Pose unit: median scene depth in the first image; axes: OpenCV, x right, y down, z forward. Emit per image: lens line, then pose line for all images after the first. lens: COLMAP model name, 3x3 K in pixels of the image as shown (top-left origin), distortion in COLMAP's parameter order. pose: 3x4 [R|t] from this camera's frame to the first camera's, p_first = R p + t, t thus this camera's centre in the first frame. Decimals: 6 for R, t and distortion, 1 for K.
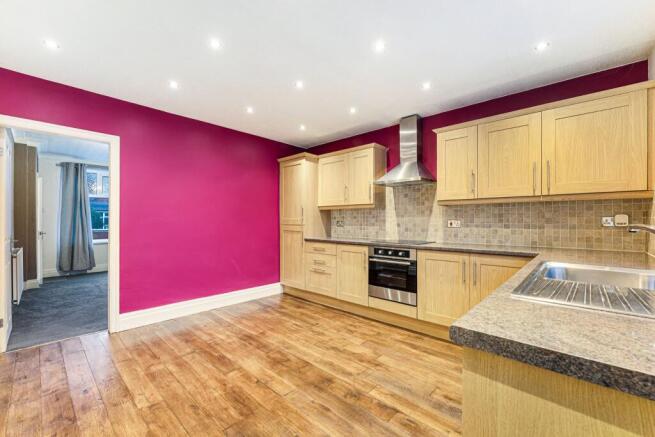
lens RADIAL K [[264.8, 0, 328.5], [0, 264.8, 220.9], [0, 0, 1]] dist [-0.001802, -0.000075]
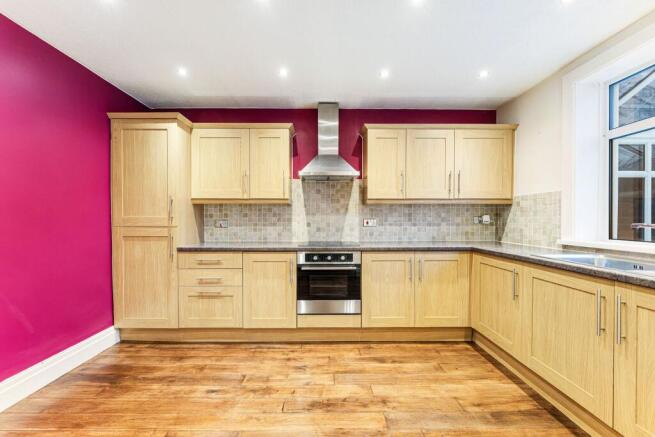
lens RADIAL K [[264.8, 0, 328.5], [0, 264.8, 220.9], [0, 0, 1]] dist [-0.001802, -0.000075]
pose [[0.737264, -0.006433, 0.675574, -0.312929], [0.000816, 0.999962, 0.008631, -0.004311], [-0.675604, -0.005812, 0.737242, 0.350138]]
